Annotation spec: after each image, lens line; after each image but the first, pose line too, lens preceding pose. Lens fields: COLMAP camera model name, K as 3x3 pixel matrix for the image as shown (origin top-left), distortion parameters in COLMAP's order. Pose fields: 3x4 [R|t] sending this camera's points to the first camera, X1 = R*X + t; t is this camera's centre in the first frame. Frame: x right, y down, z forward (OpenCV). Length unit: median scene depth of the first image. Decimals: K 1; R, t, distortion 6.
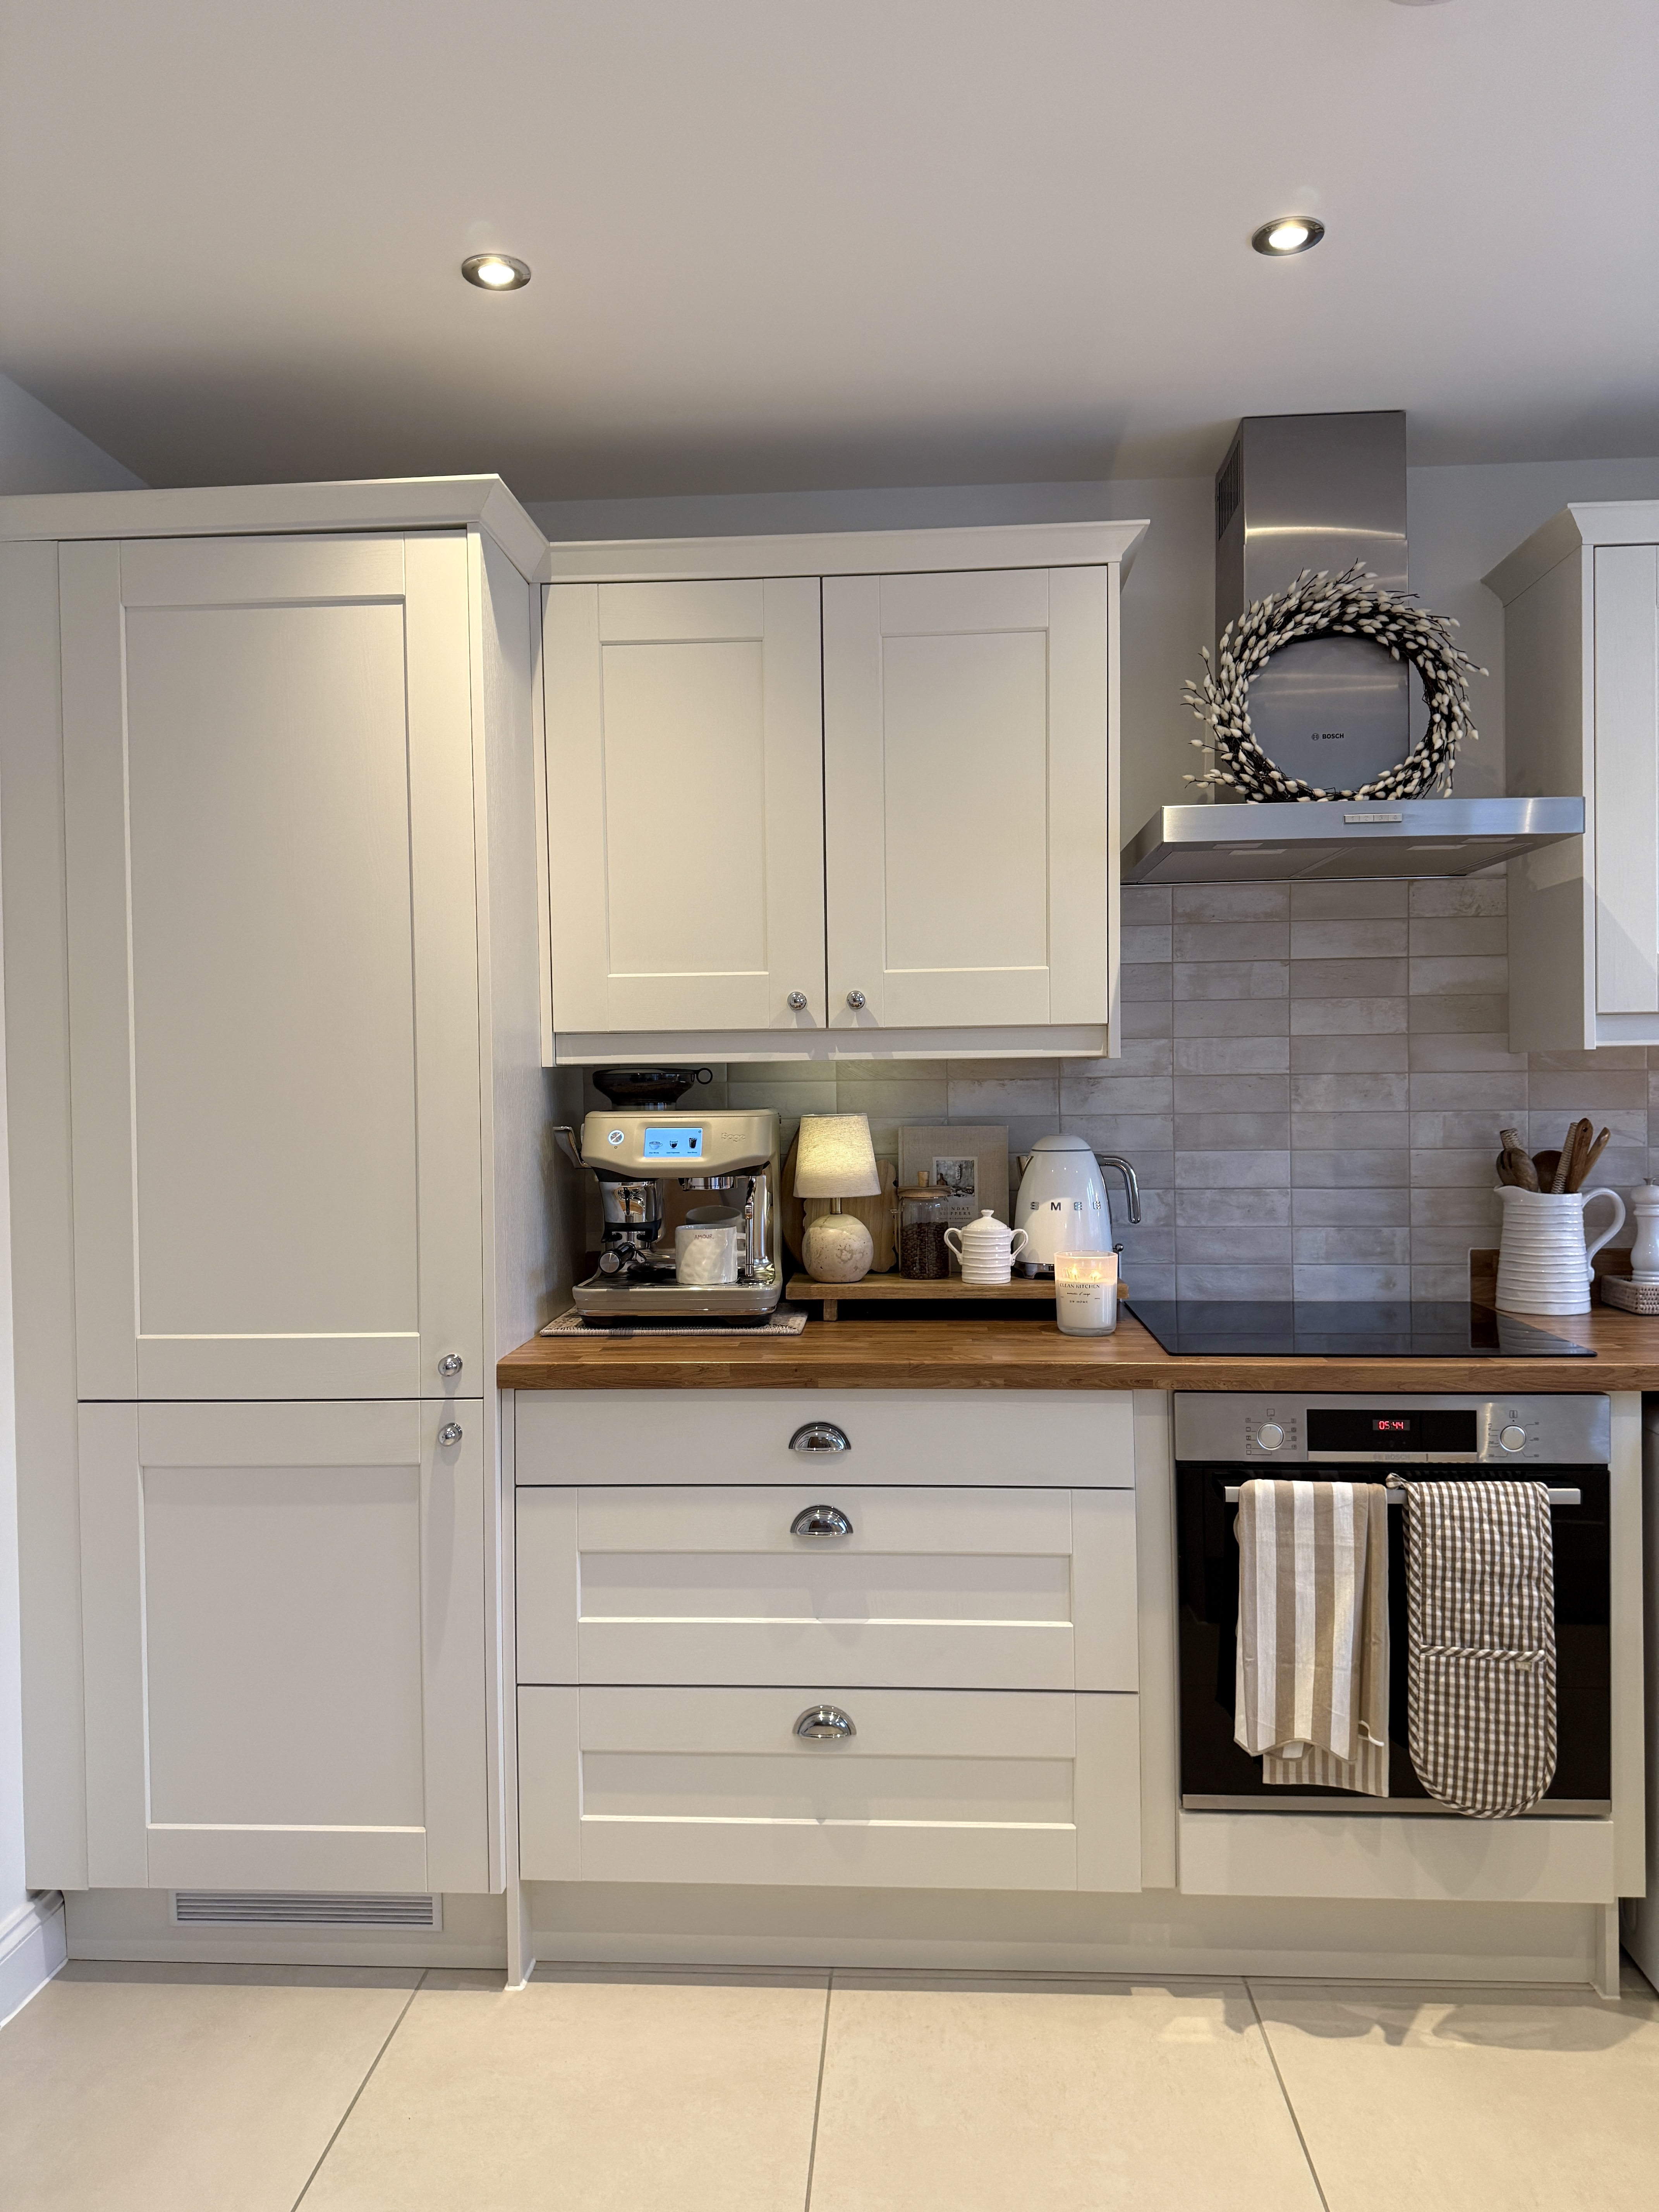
lens RADIAL K [[1543.4, 0, 817.8], [0, 1543.4, 1110.1], [0, 0, 1]] dist [0.067136, -0.086702]
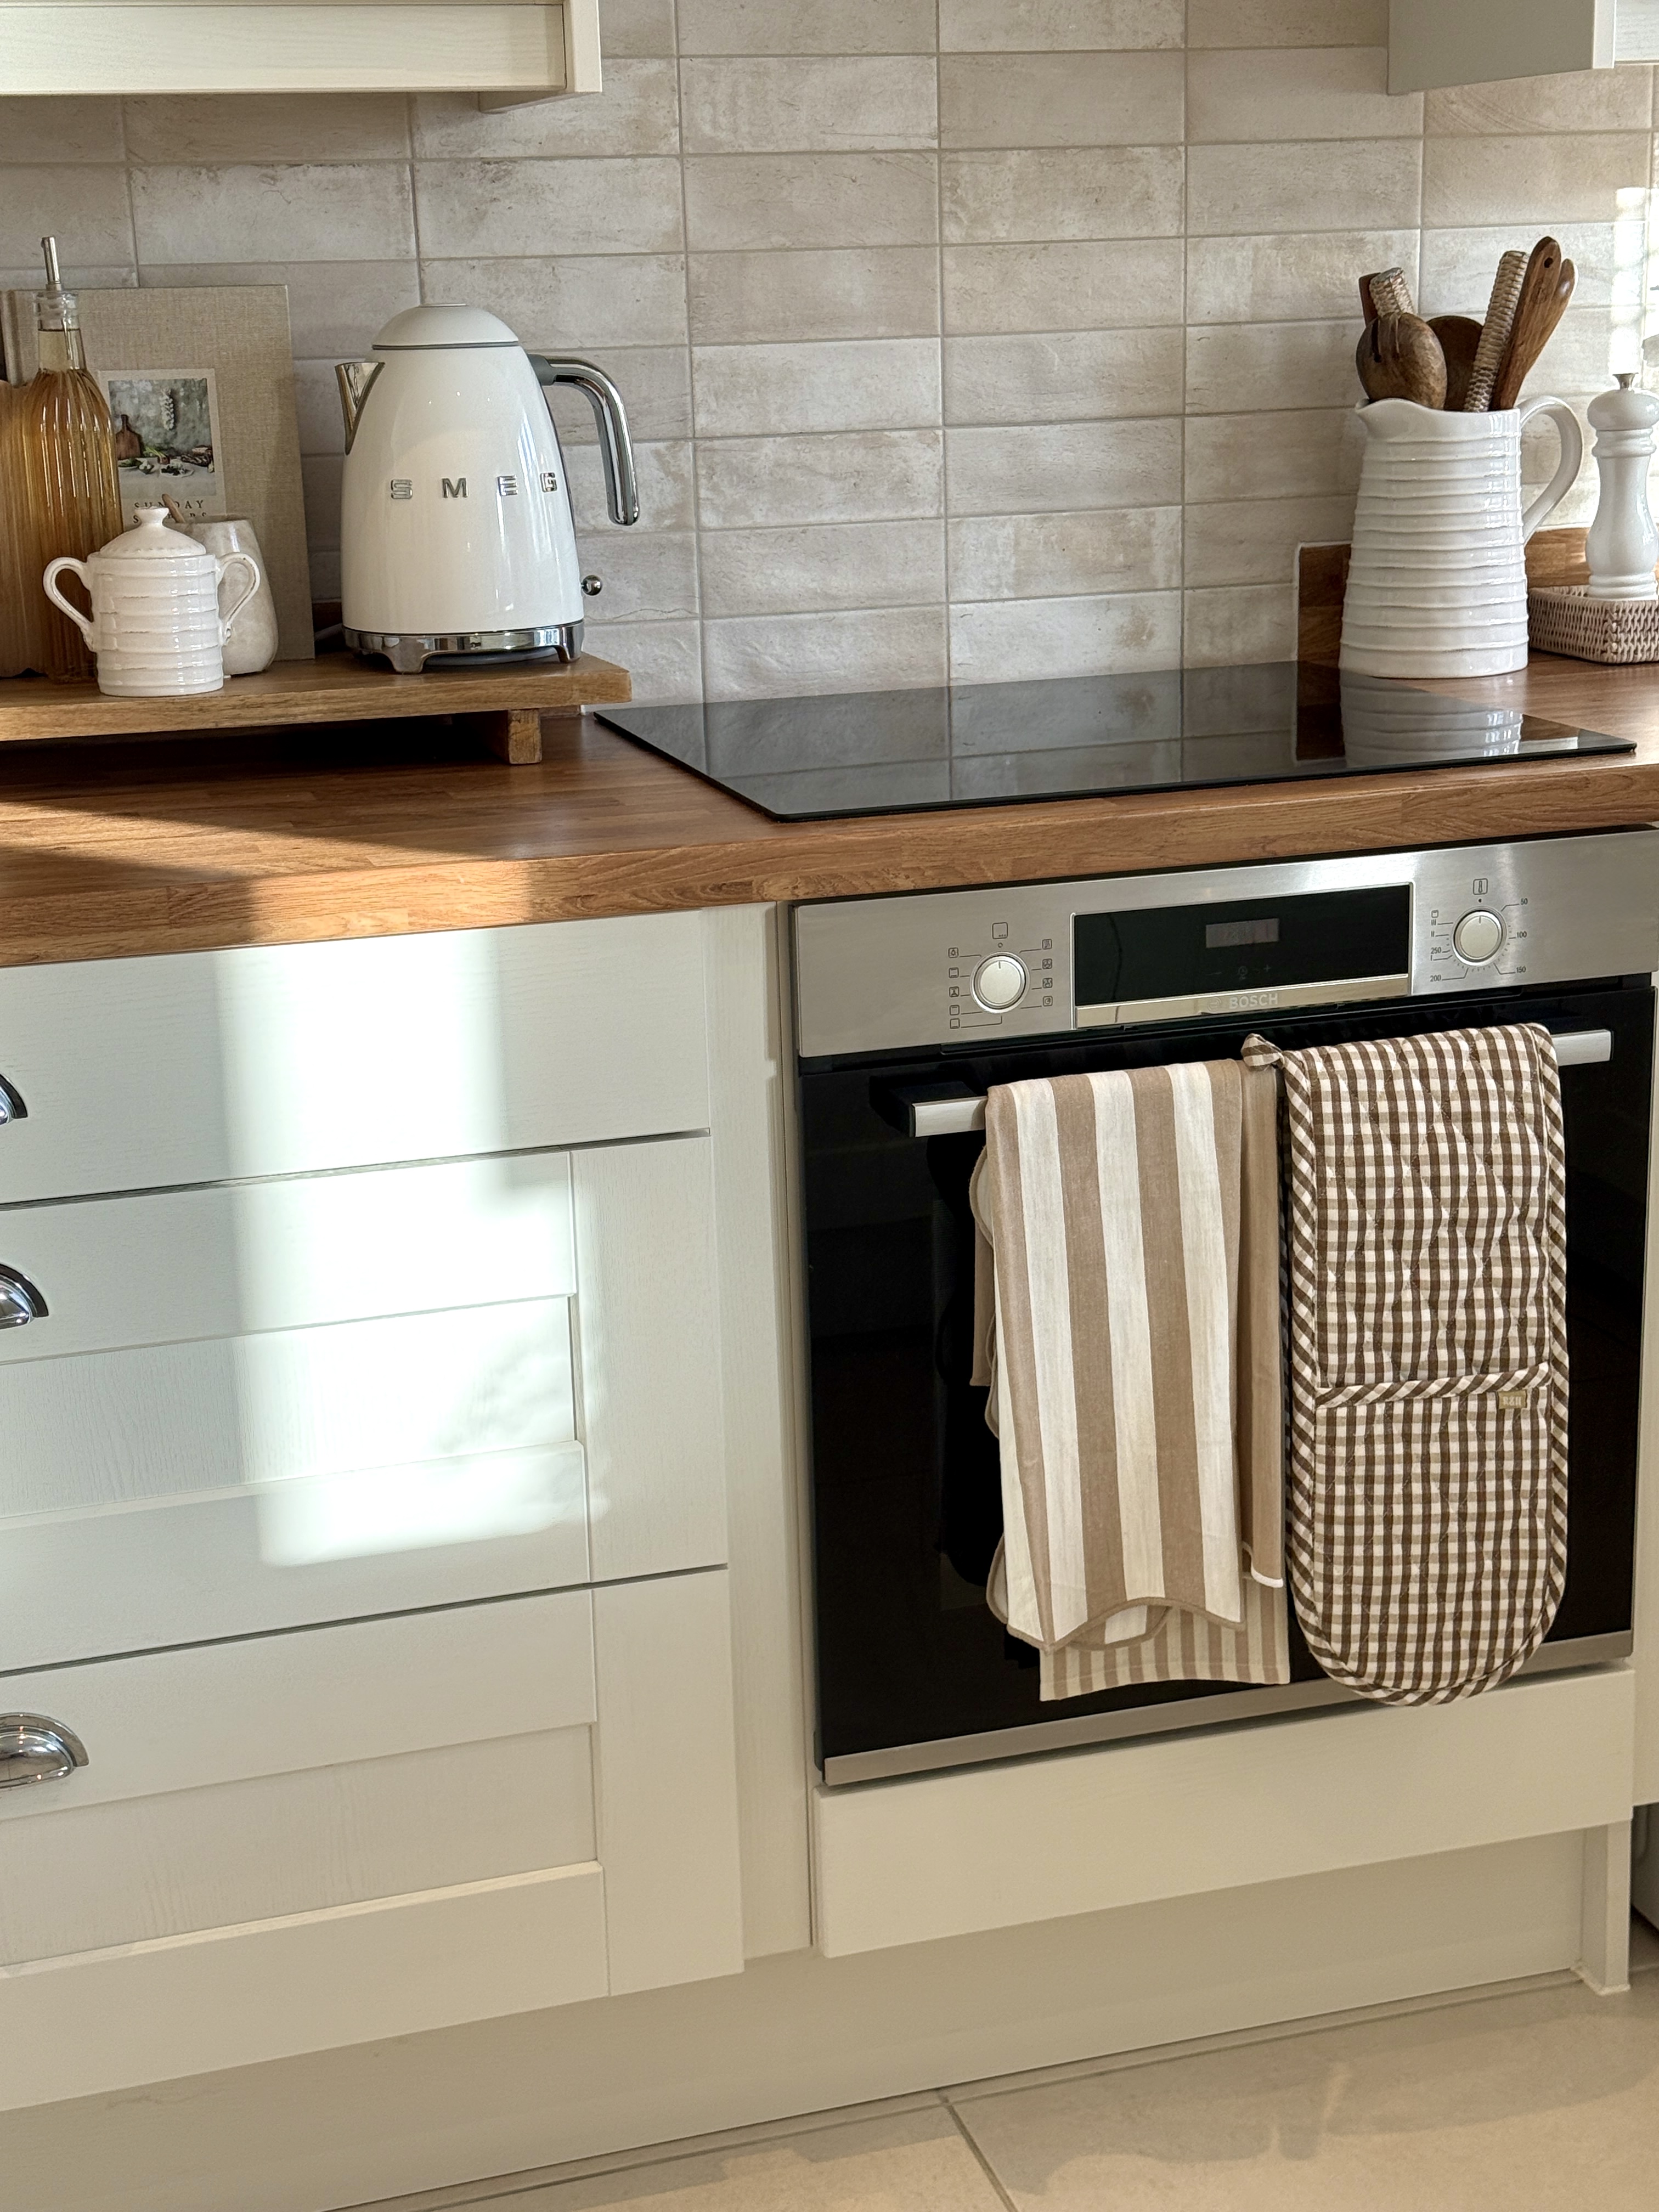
lens RADIAL K [[3109.3, 0, 812.2], [0, 3109.3, 1114.5], [0, 0, 1]] dist [0.141909, 0.000000]
pose [[0.935589, -0.106006, 0.336801, -0.055039], [0.023232, 0.970283, 0.240854, 0.027390], [-0.352325, -0.217516, 0.910249, 0.180116]]
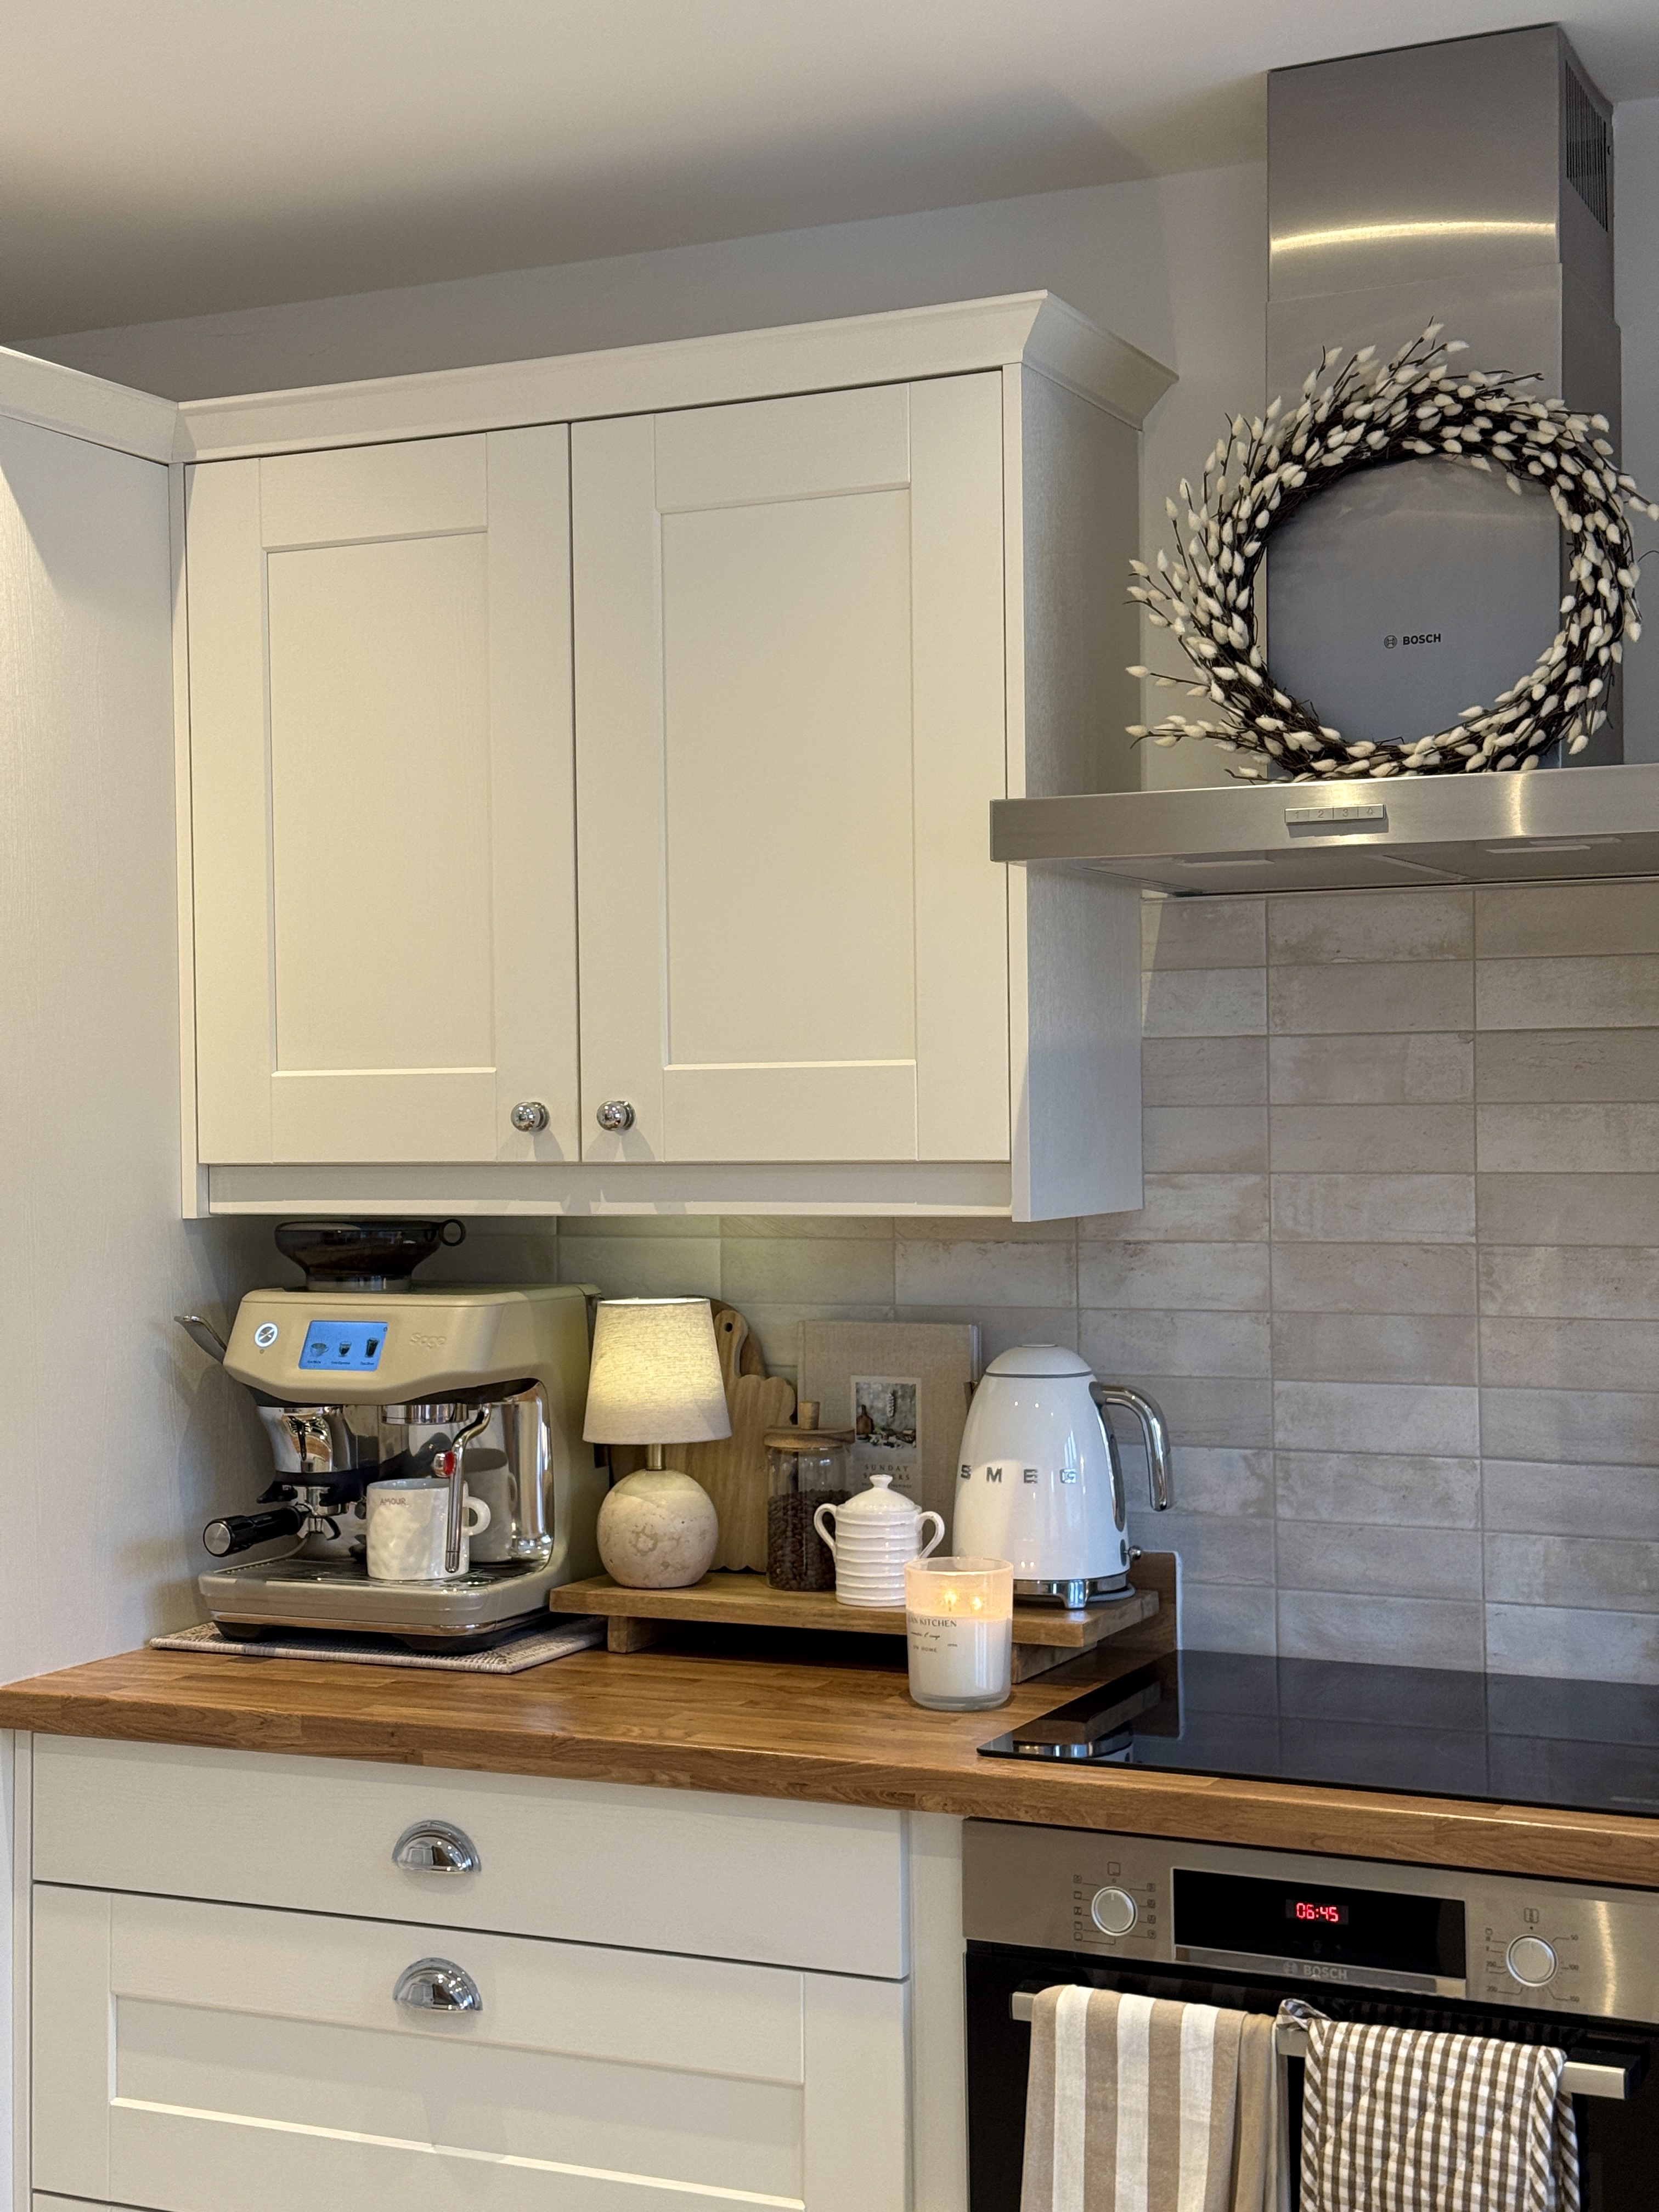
lens RADIAL K [[3101.0, 0, 818.0], [0, 3101.0, 1103.8], [0, 0, 1]] dist [0.110285, 0.000000]
pose [[0.930306, 0.001739, -0.366780, 0.538255], [-0.008082, 0.999843, -0.015759, -0.058395], [0.366695, 0.017625, 0.930174, -0.093152]]
